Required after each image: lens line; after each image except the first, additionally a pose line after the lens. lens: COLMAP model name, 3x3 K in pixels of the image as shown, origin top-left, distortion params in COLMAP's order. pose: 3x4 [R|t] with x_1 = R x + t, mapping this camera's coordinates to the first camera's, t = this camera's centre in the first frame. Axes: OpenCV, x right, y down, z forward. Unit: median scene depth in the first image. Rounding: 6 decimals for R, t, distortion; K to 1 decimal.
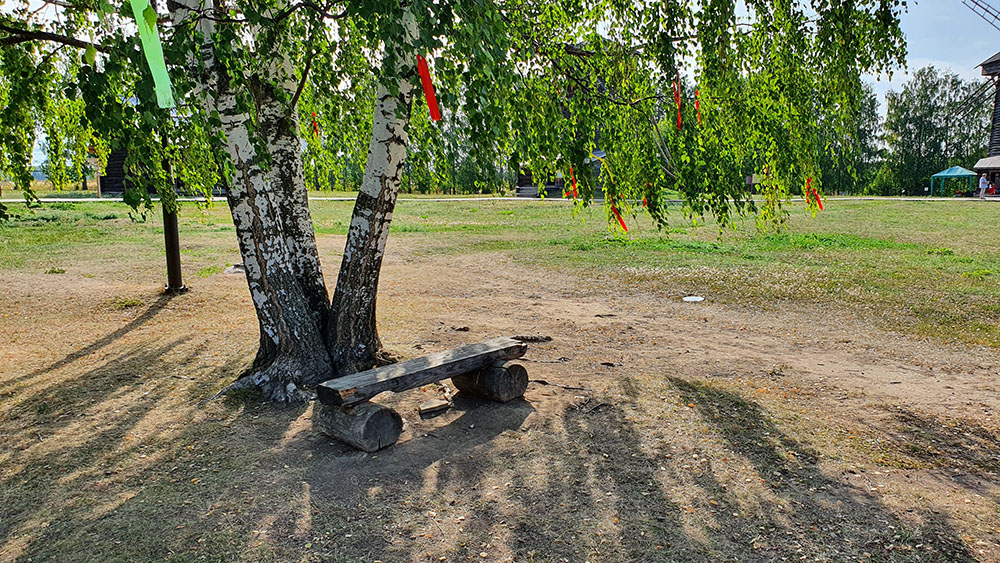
lens RADIAL K [[748.8, 0, 500.0], [0, 748.8, 281.5], [0, 0, 1]] dist [0.010504, -0.001452]
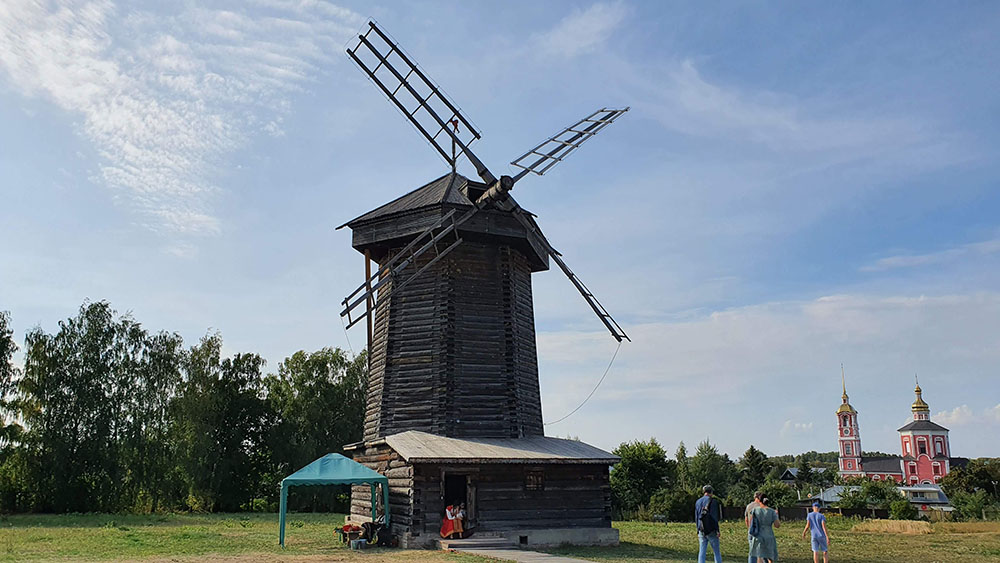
lens RADIAL K [[748.8, 0, 500.0], [0, 748.8, 281.5], [0, 0, 1]] dist [0.010504, -0.001452]
pose [[0.472205, 0.235365, 0.849486, 0.172787], [0.104270, 0.942014, -0.318962, -0.058123], [-0.875300, 0.239191, 0.420282, 0.412057]]
